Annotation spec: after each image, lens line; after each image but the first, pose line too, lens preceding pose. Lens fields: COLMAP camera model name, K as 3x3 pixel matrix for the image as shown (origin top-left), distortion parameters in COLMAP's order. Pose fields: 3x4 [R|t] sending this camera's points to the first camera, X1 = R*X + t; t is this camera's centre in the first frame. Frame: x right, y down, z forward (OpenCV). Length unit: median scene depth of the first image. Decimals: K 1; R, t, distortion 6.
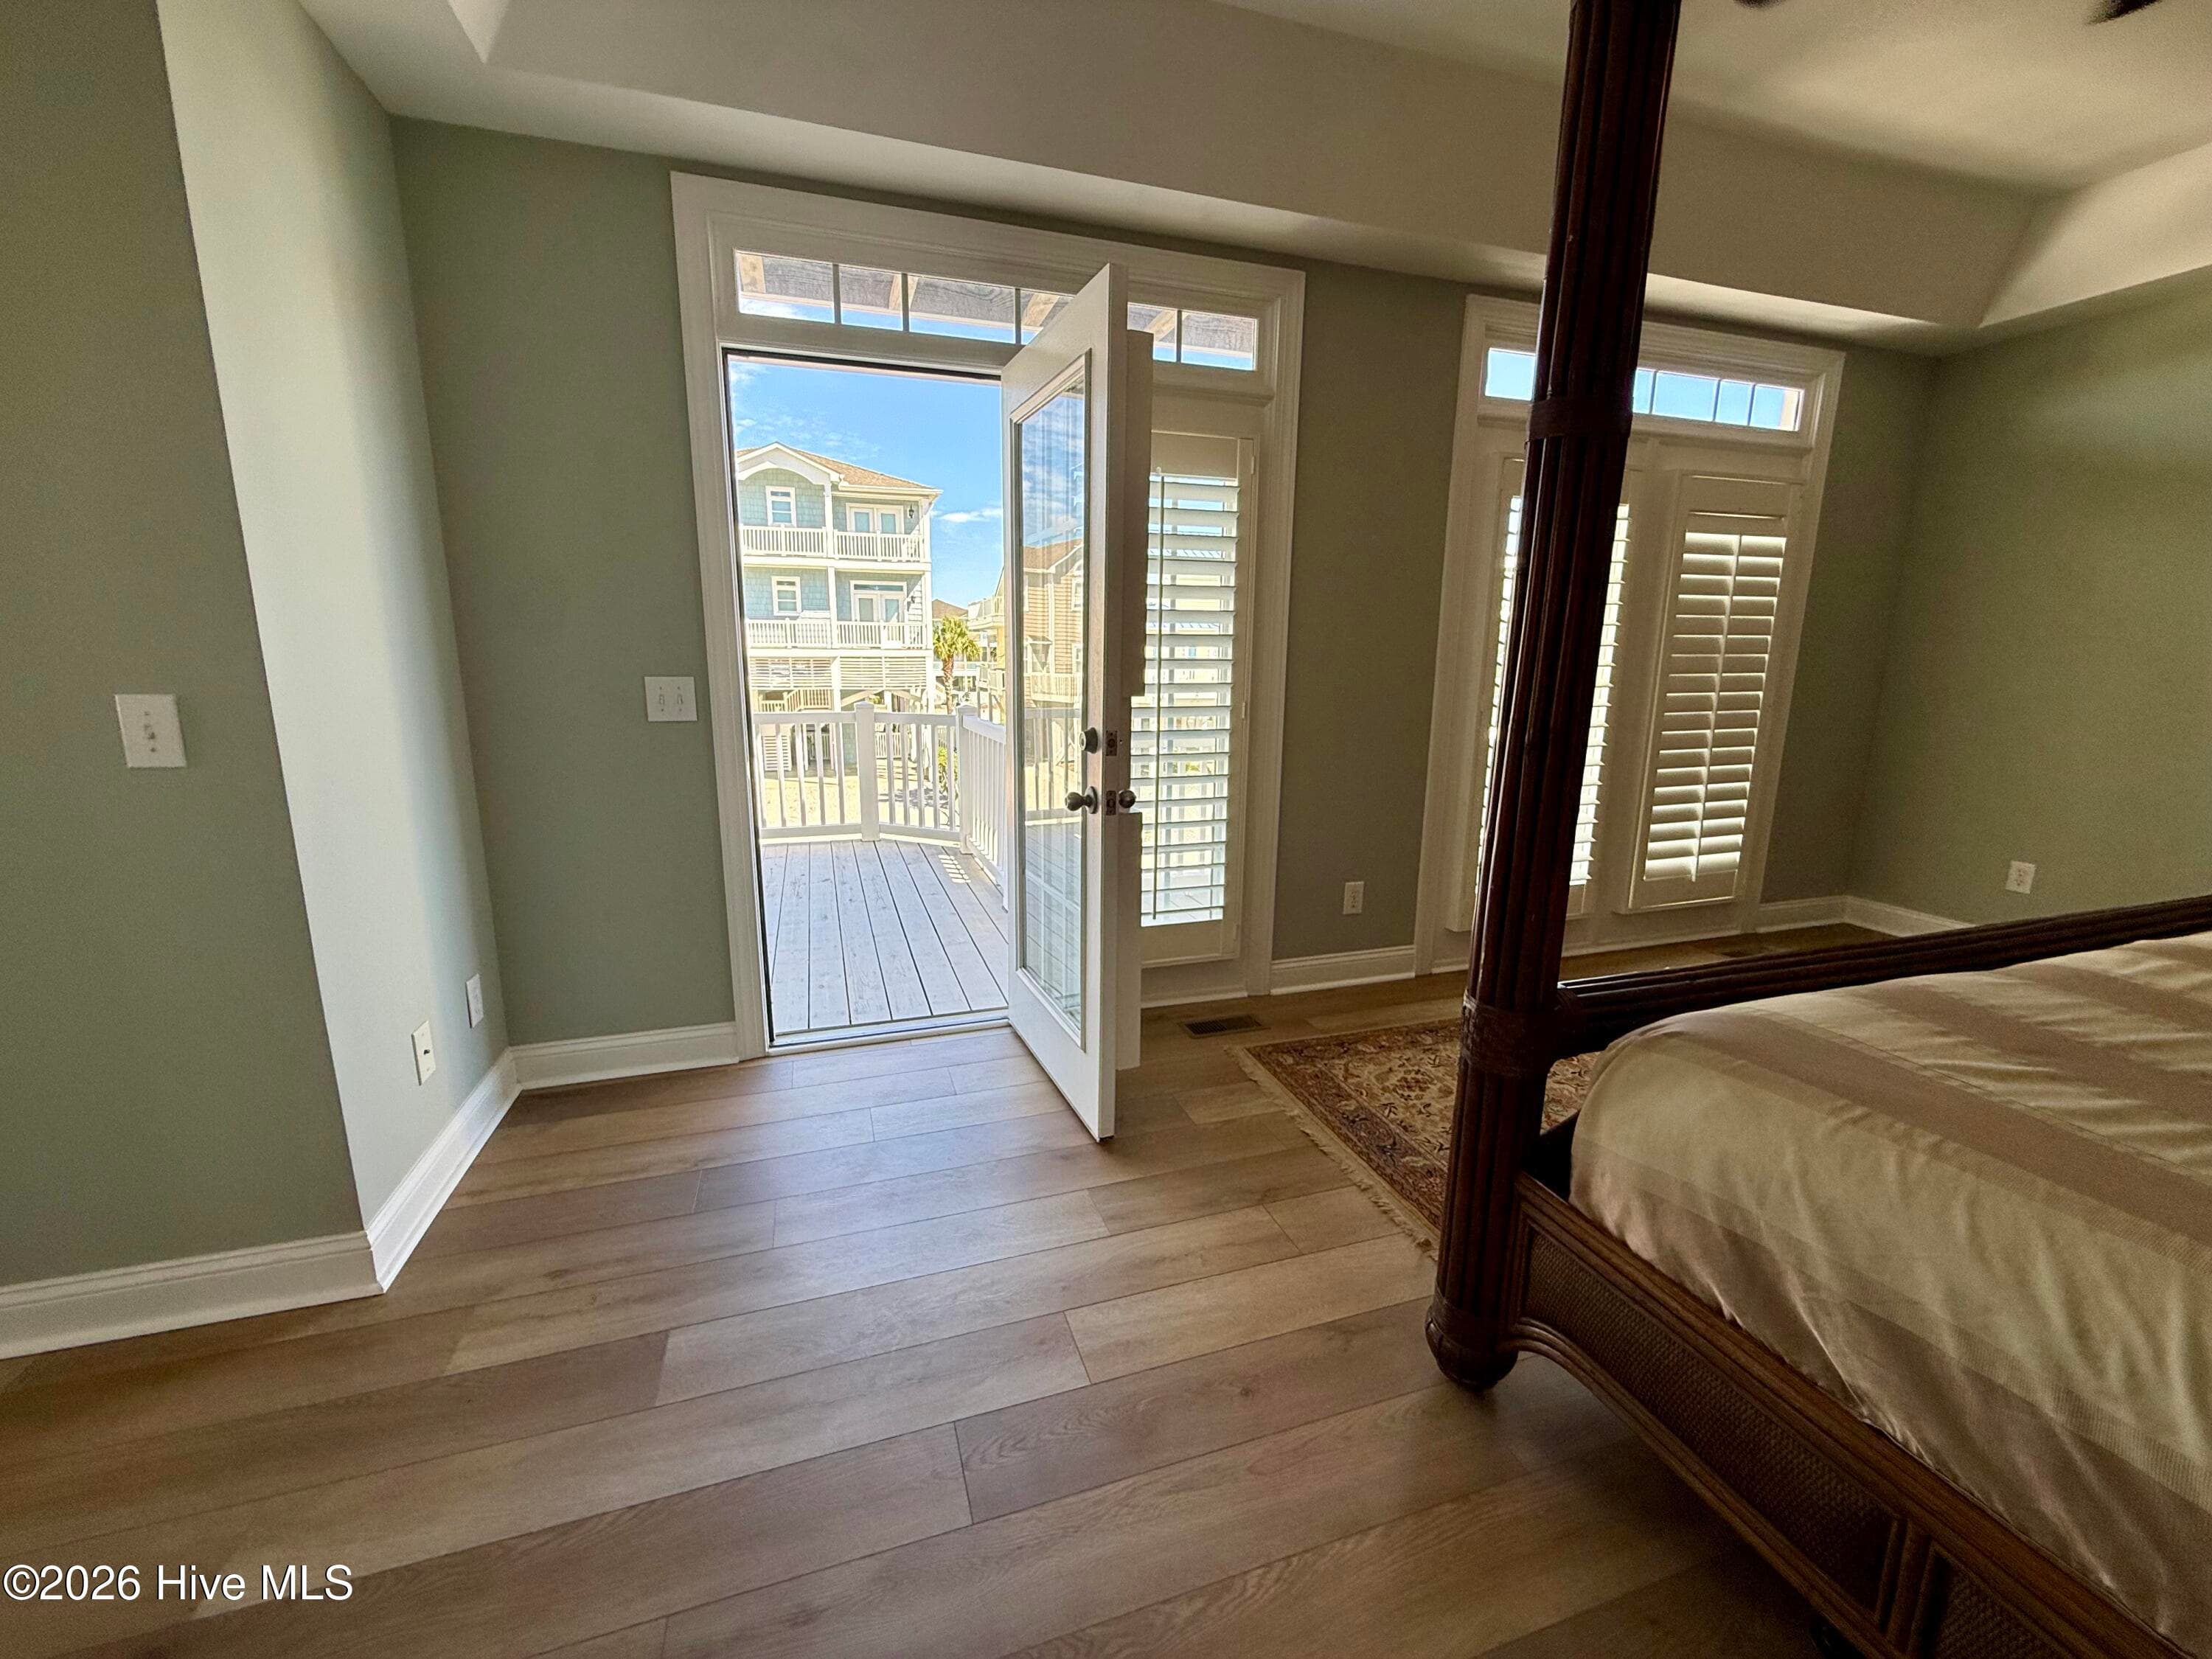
lens RADIAL K [[888.3, 0, 1106.5], [0, 888.3, 829.0], [0, 0, 1]] dist [-0.001651, -0.000052]
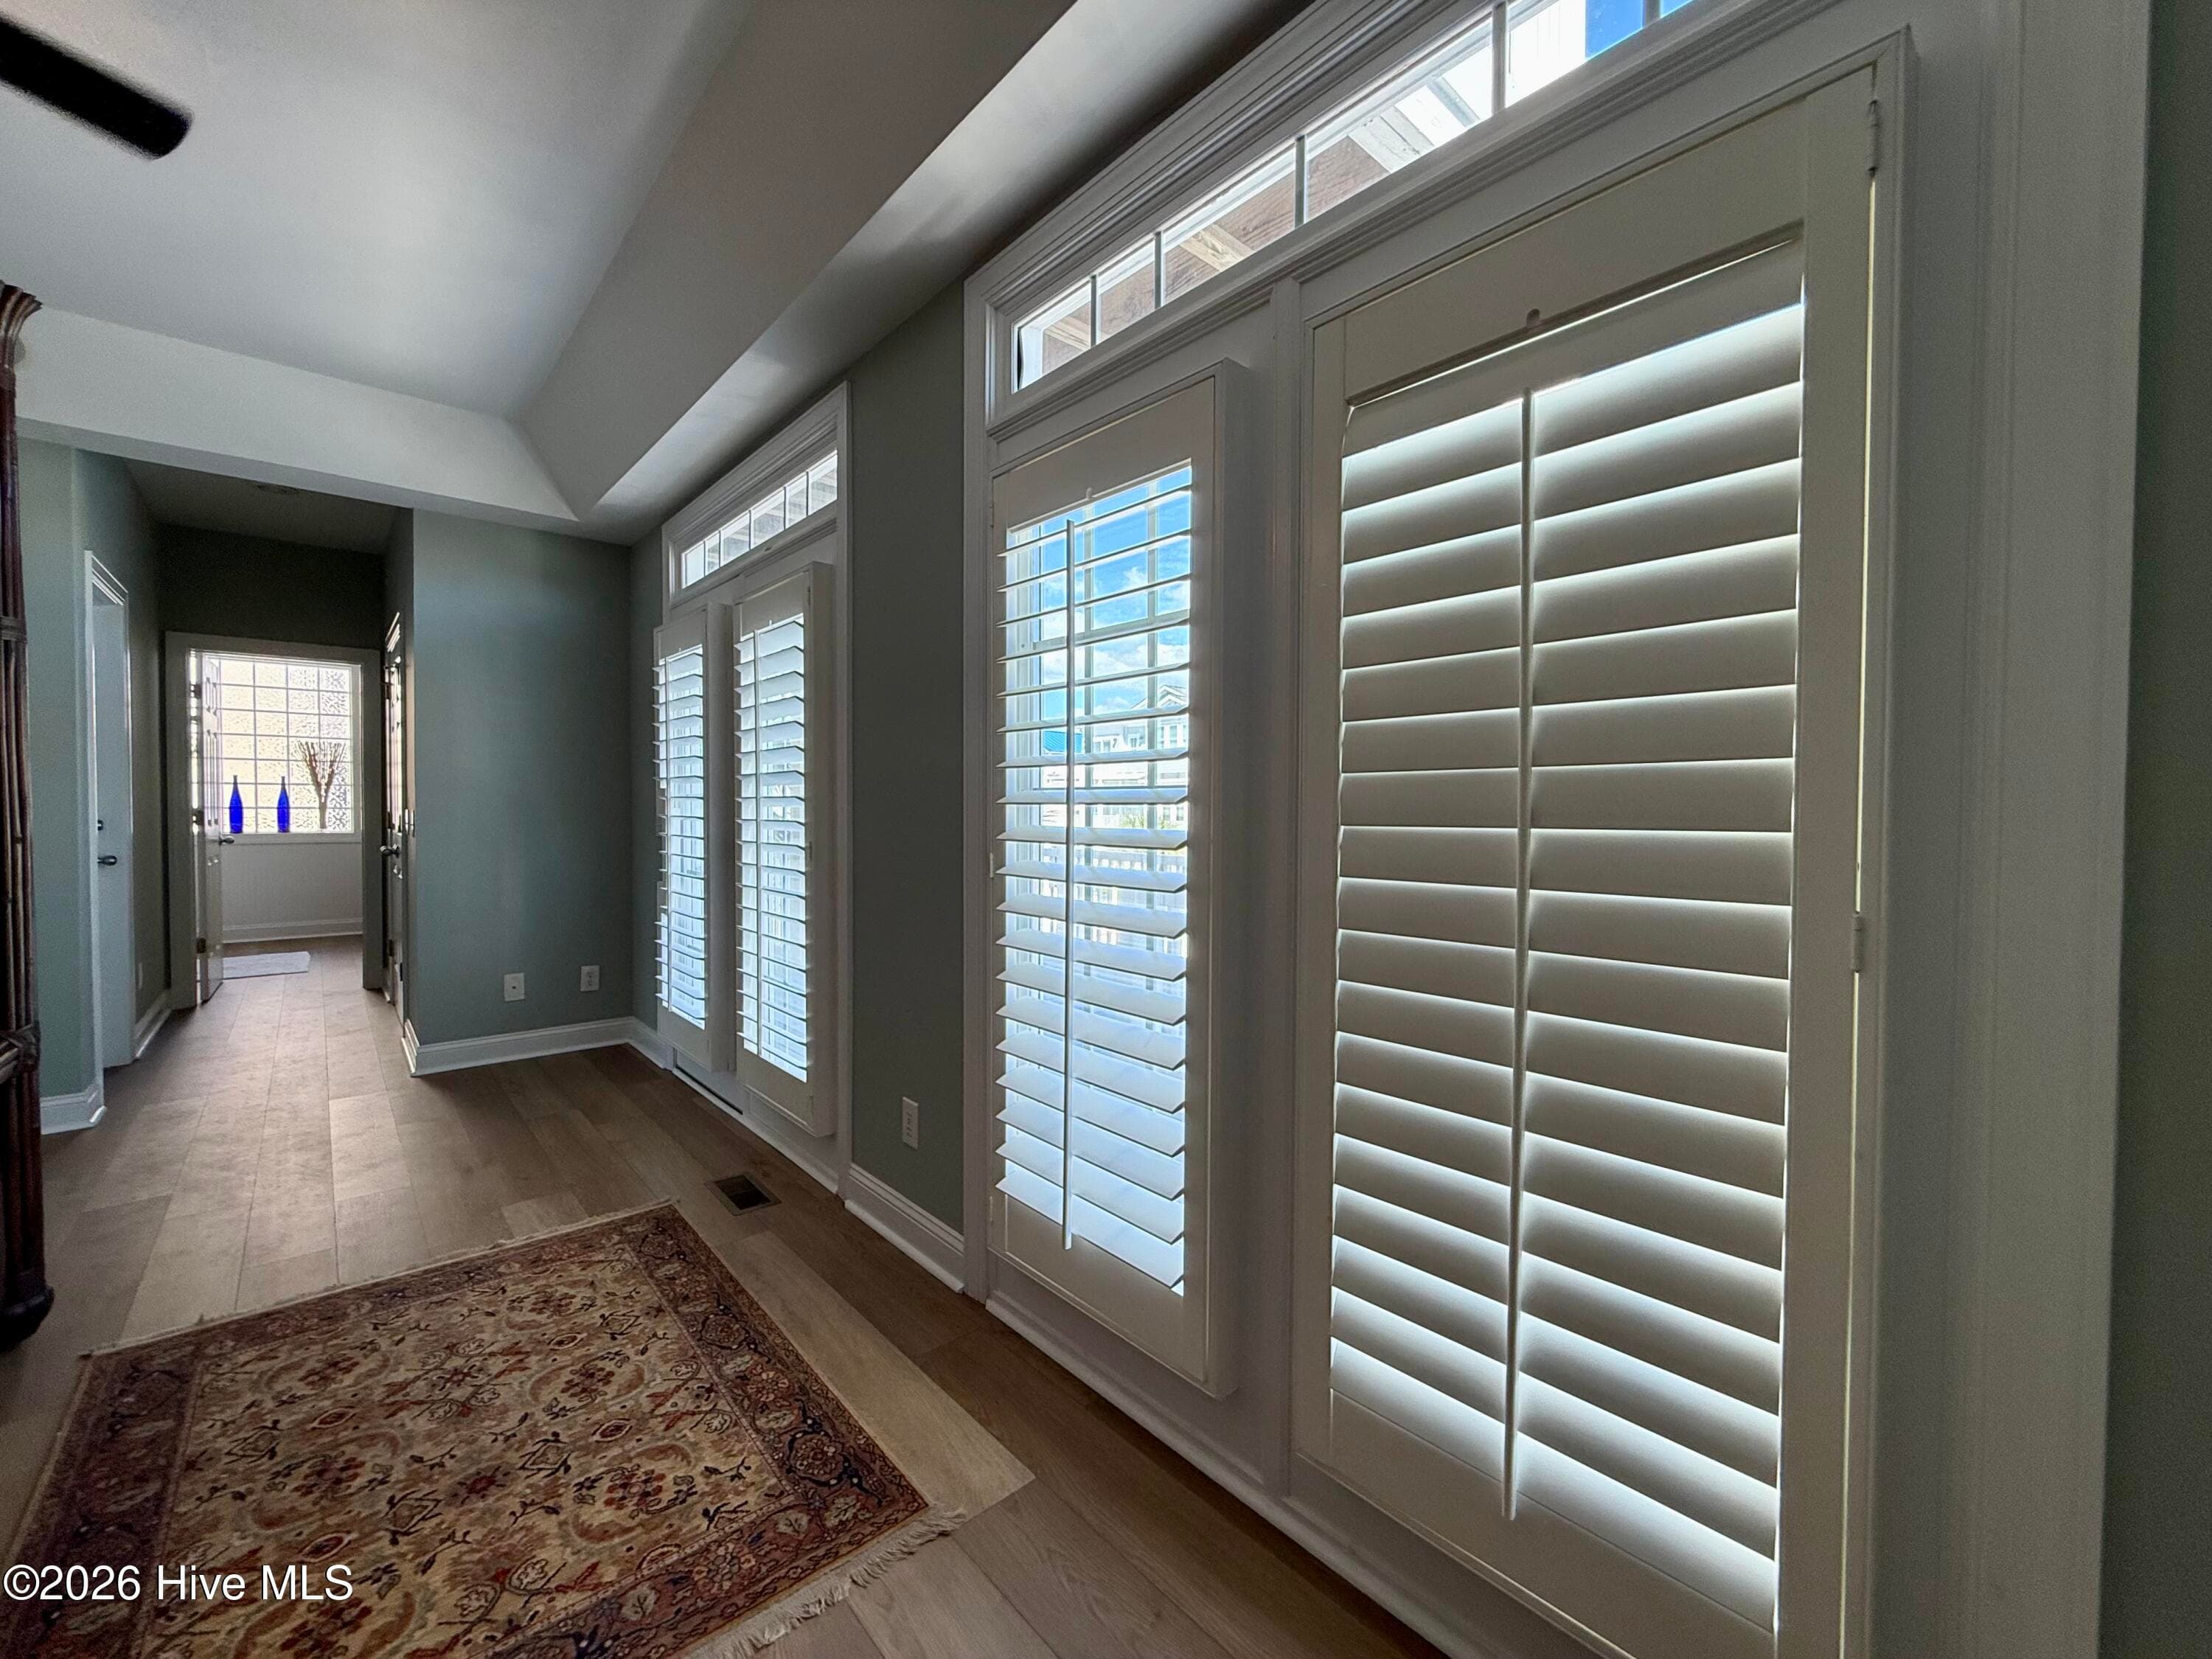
lens RADIAL K [[888.3, 0, 1106.3], [0, 888.3, 824.6], [0, 0, 1]] dist [-0.001651, -0.000052]
pose [[0.396590, 0.017038, -0.917838, 0.961296], [-0.179898, 0.981884, -0.059506, -0.139547], [0.900196, 0.188716, 0.392470, 0.787591]]
